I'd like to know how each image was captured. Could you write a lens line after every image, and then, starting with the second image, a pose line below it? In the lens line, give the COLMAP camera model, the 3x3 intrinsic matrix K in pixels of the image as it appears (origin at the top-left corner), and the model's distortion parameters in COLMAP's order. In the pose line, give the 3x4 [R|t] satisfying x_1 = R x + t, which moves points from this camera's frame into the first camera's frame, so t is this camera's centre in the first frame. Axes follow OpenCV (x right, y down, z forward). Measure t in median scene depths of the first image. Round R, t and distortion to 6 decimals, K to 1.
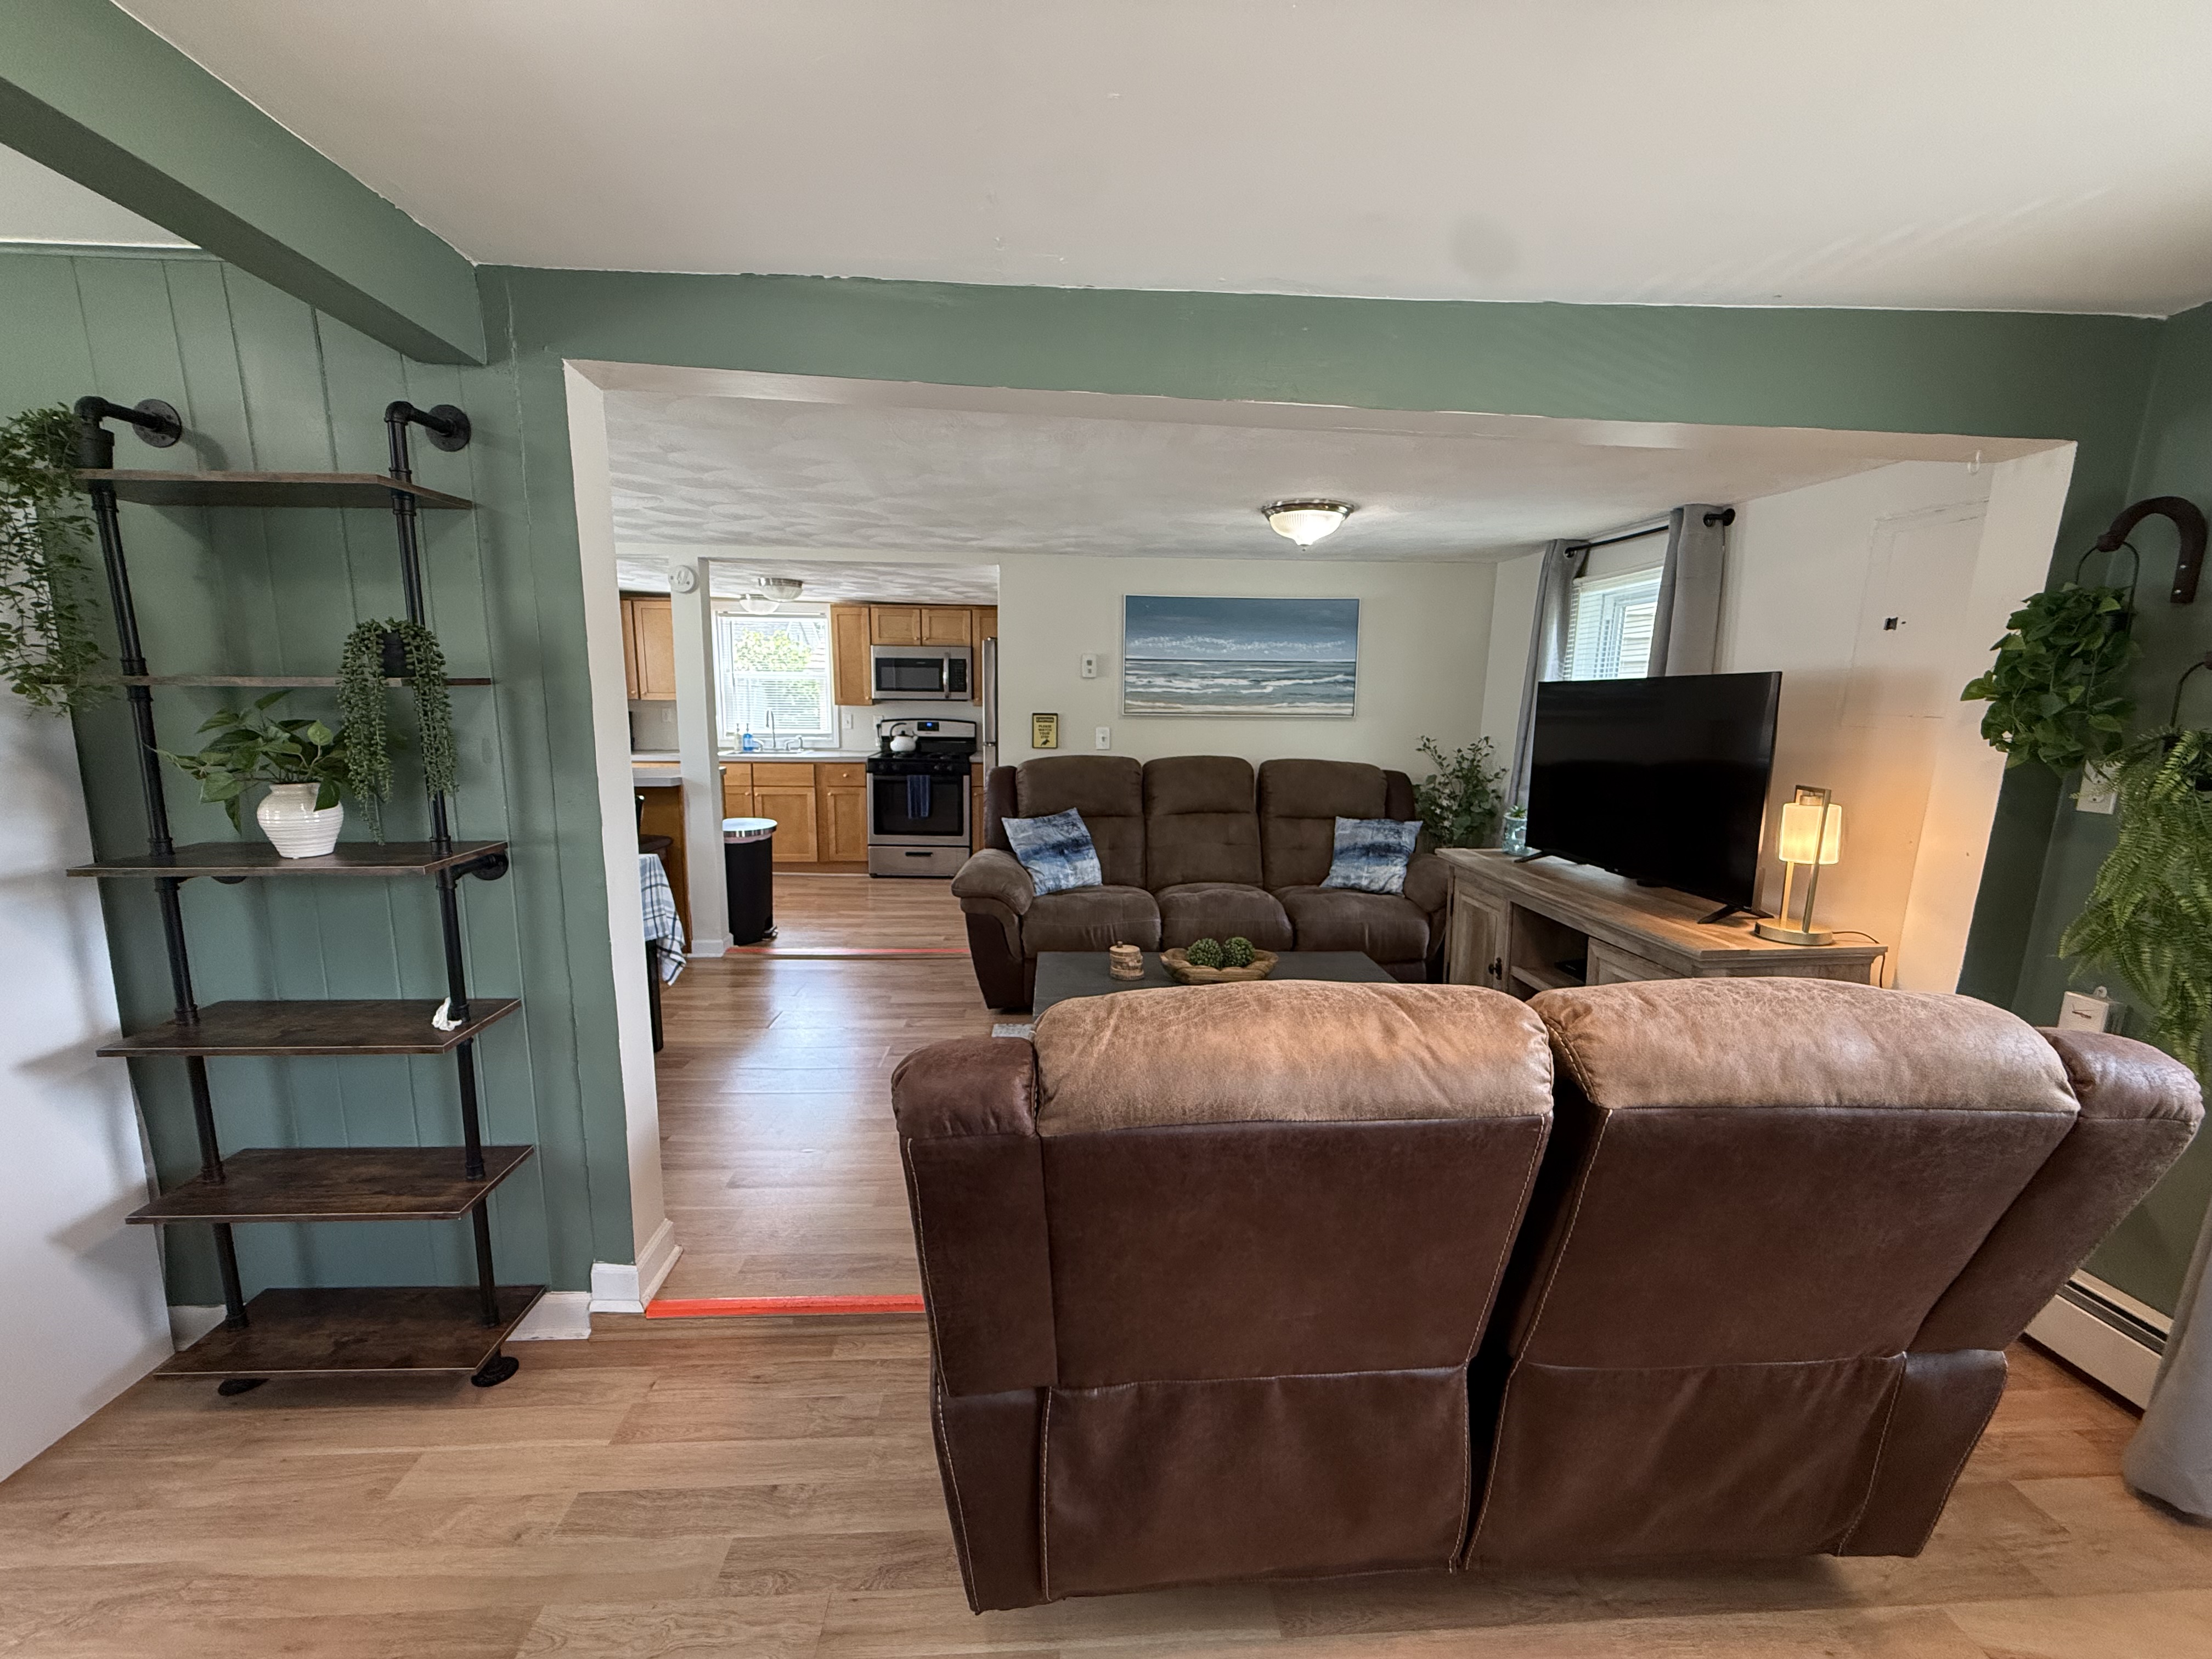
lens RADIAL K [[880.2, 0, 1100.3], [0, 880.2, 830.6], [0, 0, 1]] dist [0.000308, -0.000135]
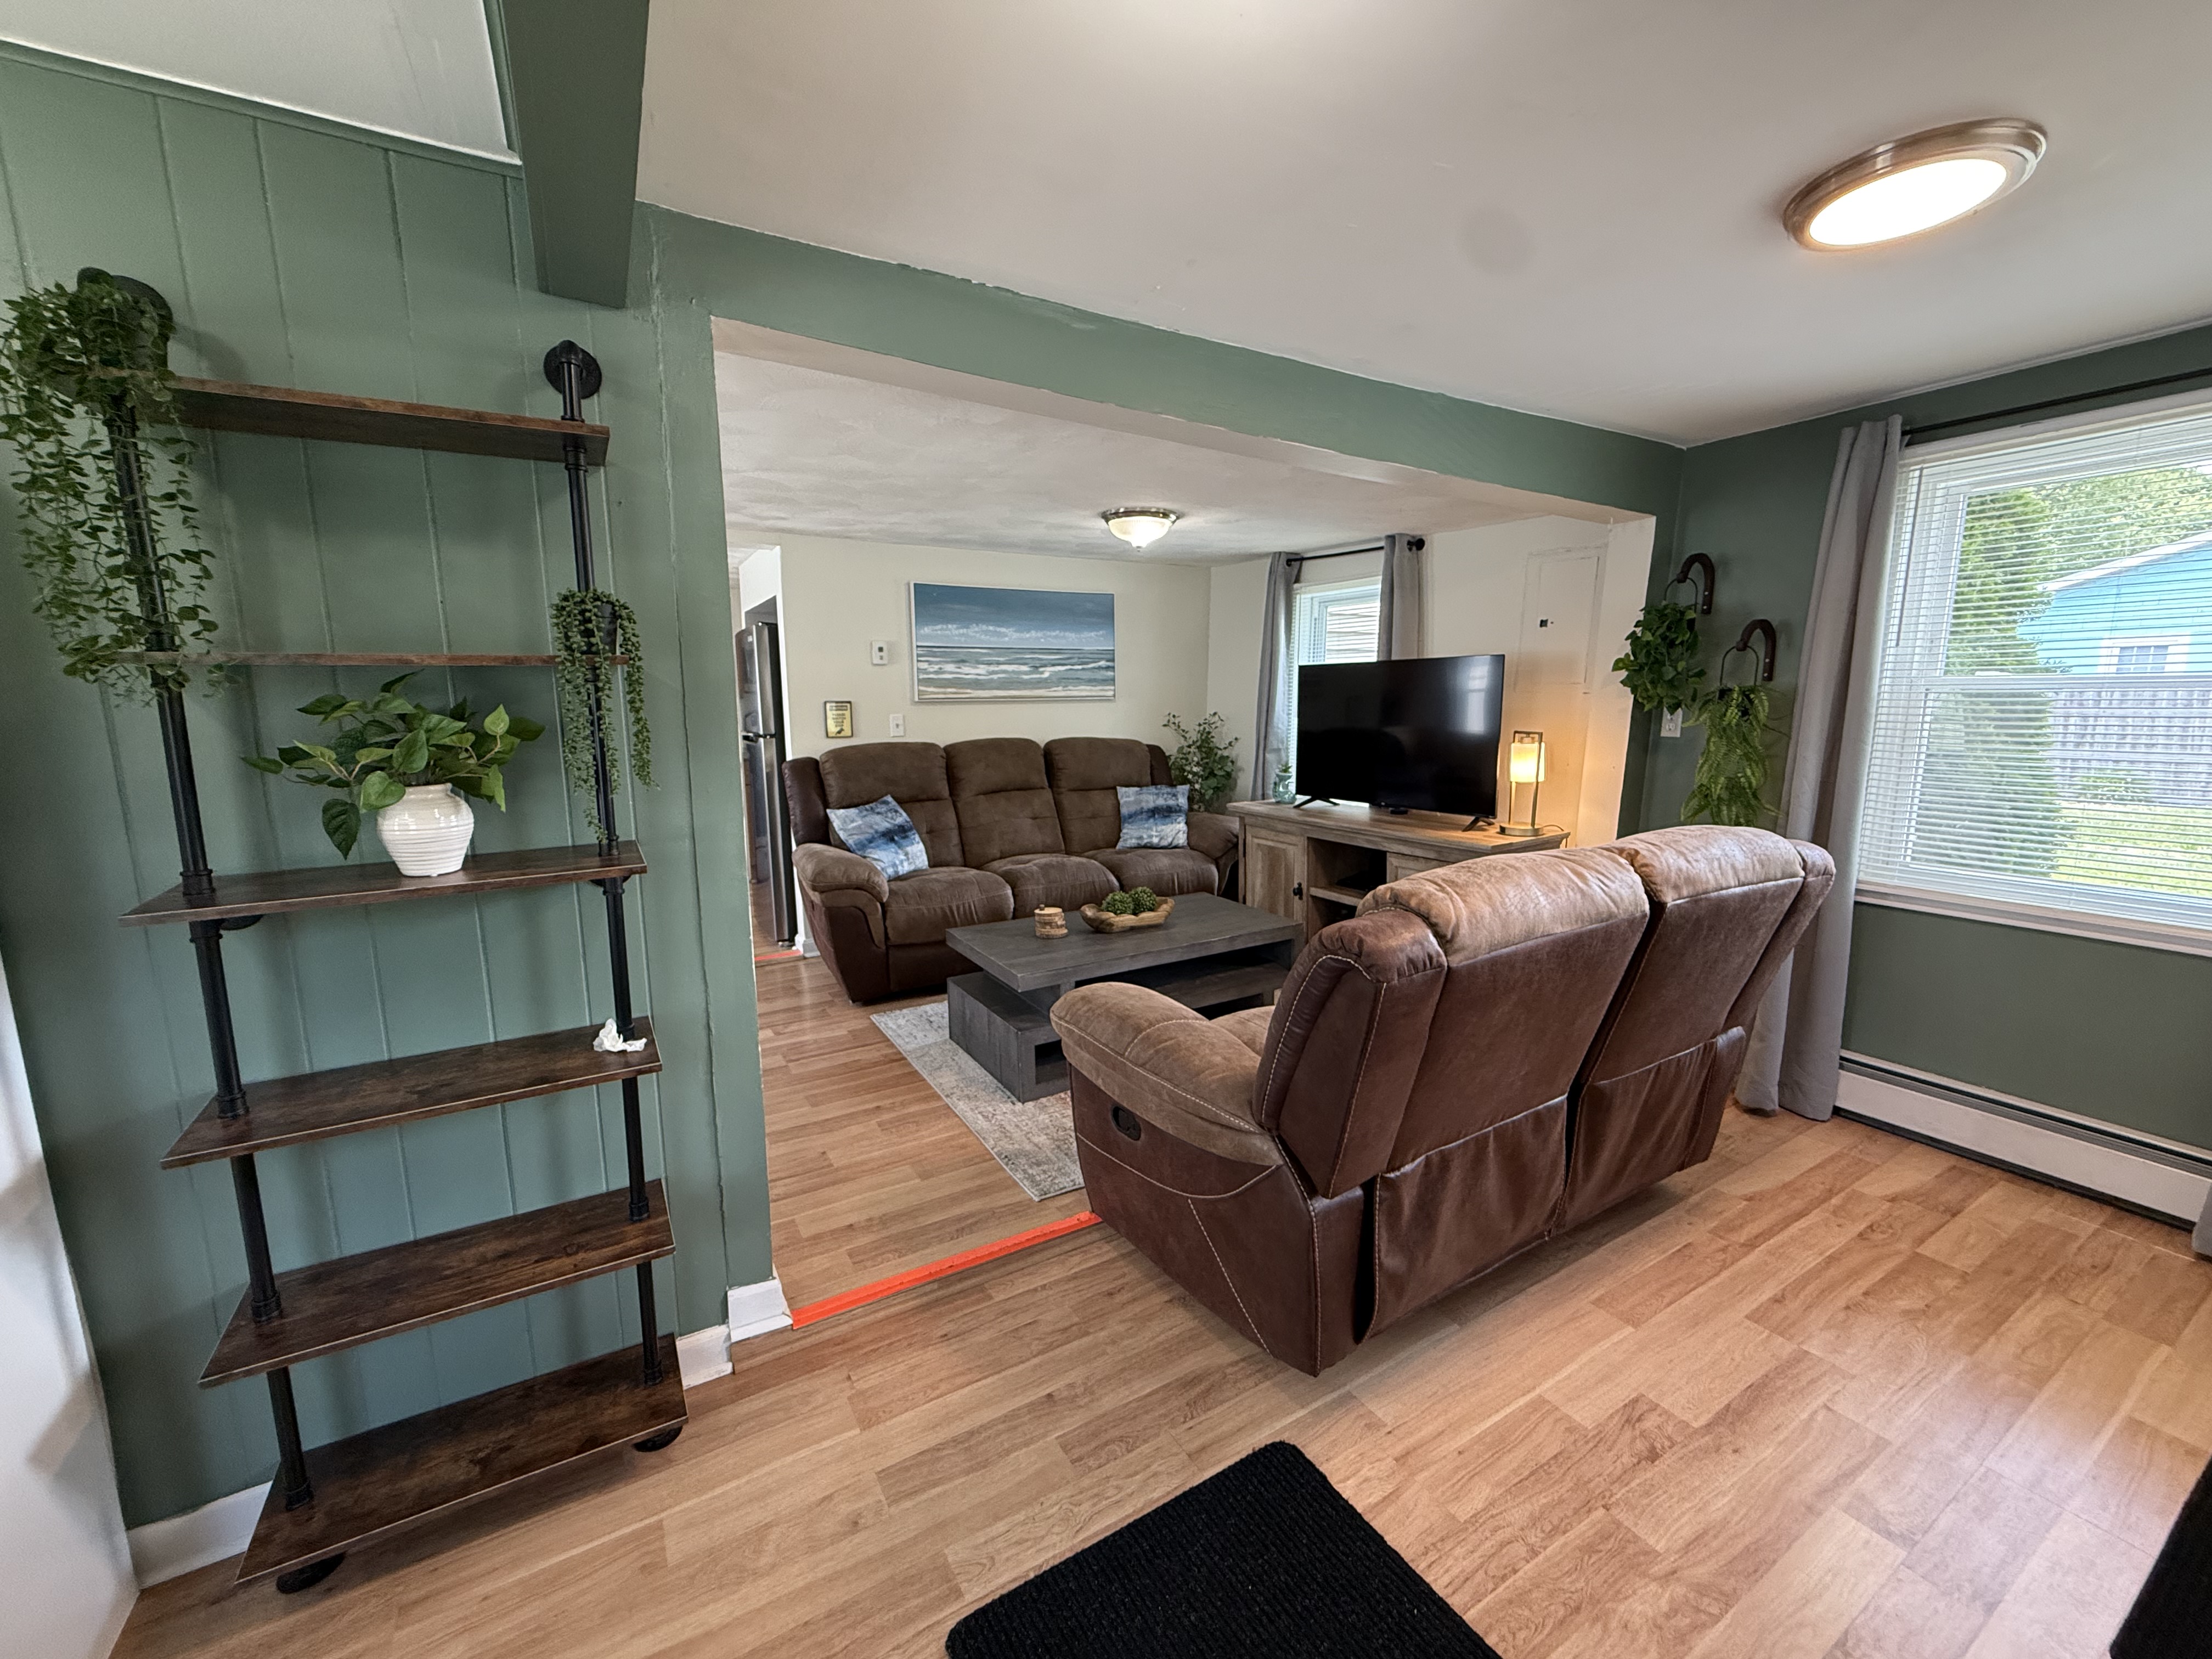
lens RADIAL K [[890.7, 0, 1106.4], [0, 890.7, 831.9], [0, 0, 1]] dist [-0.000129, 0.000055]
pose [[0.885078, -0.090211, 0.456617, -0.284531], [0.086403, 0.995830, 0.029261, 0.007881], [-0.457353, 0.013555, 0.889182, -0.010779]]
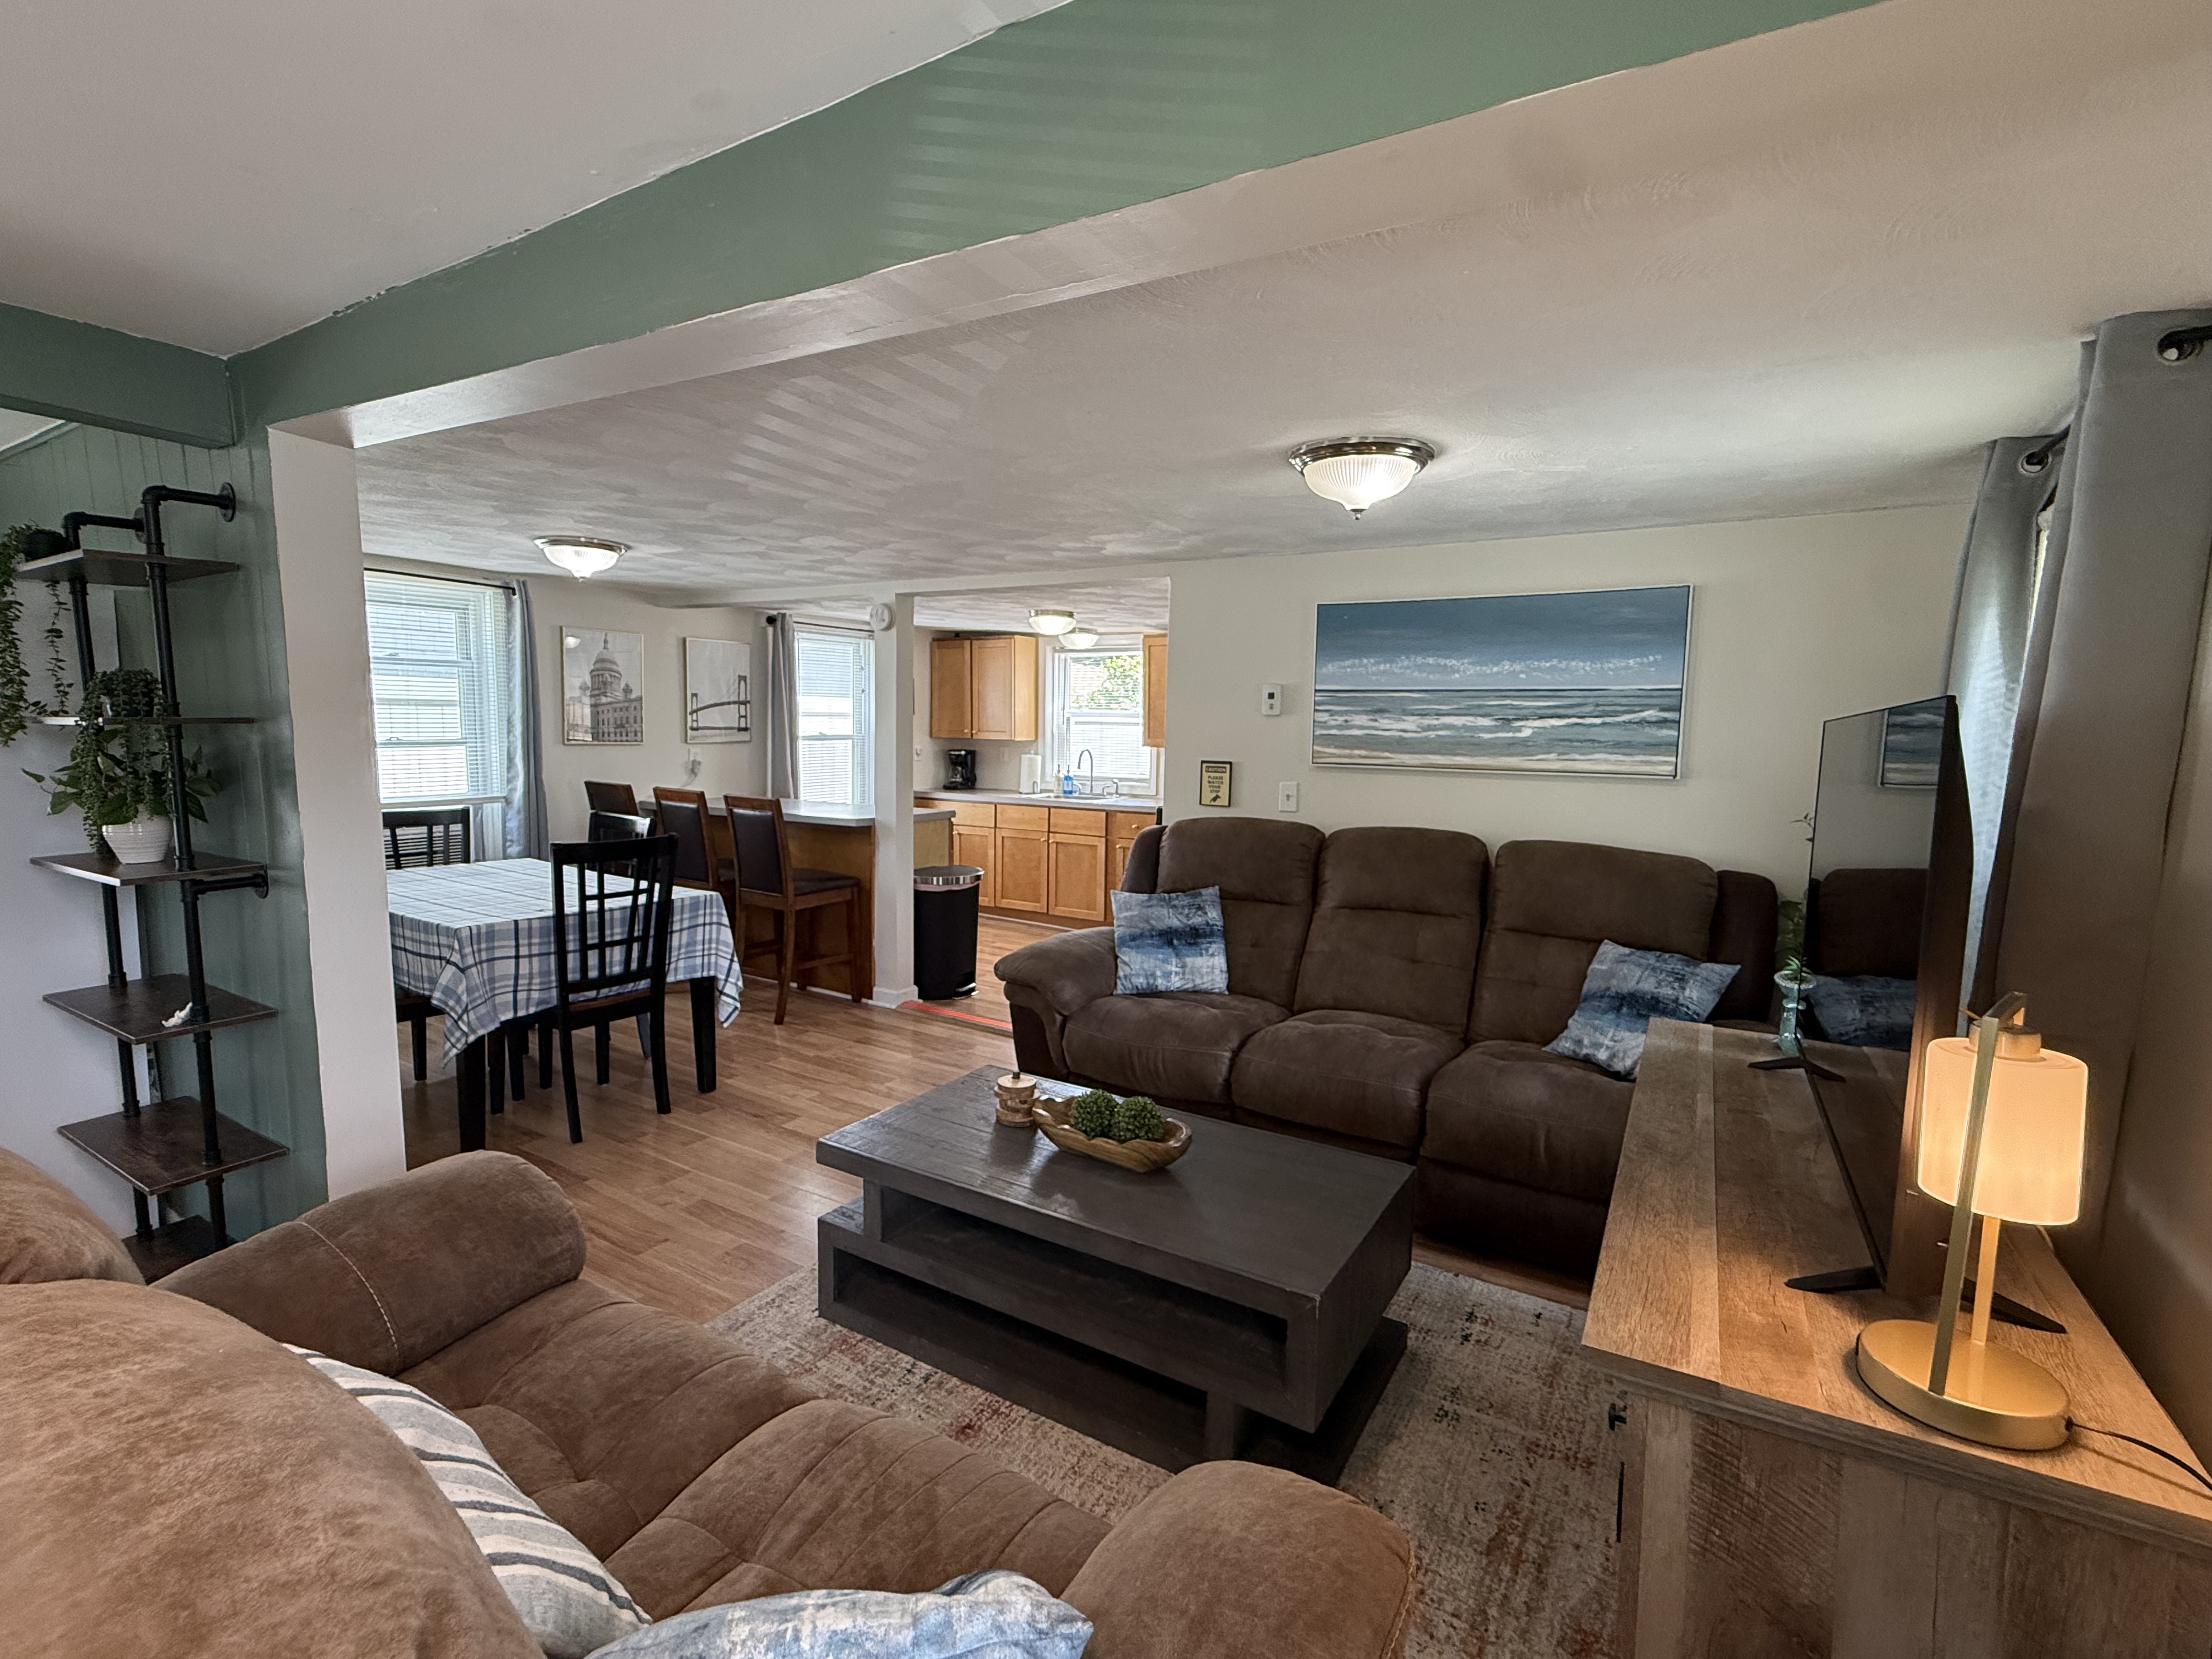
lens RADIAL K [[1012.5, 0, 1101.8], [0, 1012.5, 836.2], [0, 0, 1]] dist [-0.000622, -0.000102]
pose [[0.825878, 0.064590, -0.560137, 0.387156], [-0.094526, 0.995218, -0.024612, -0.038992], [0.555868, 0.073274, 0.828035, 0.227485]]
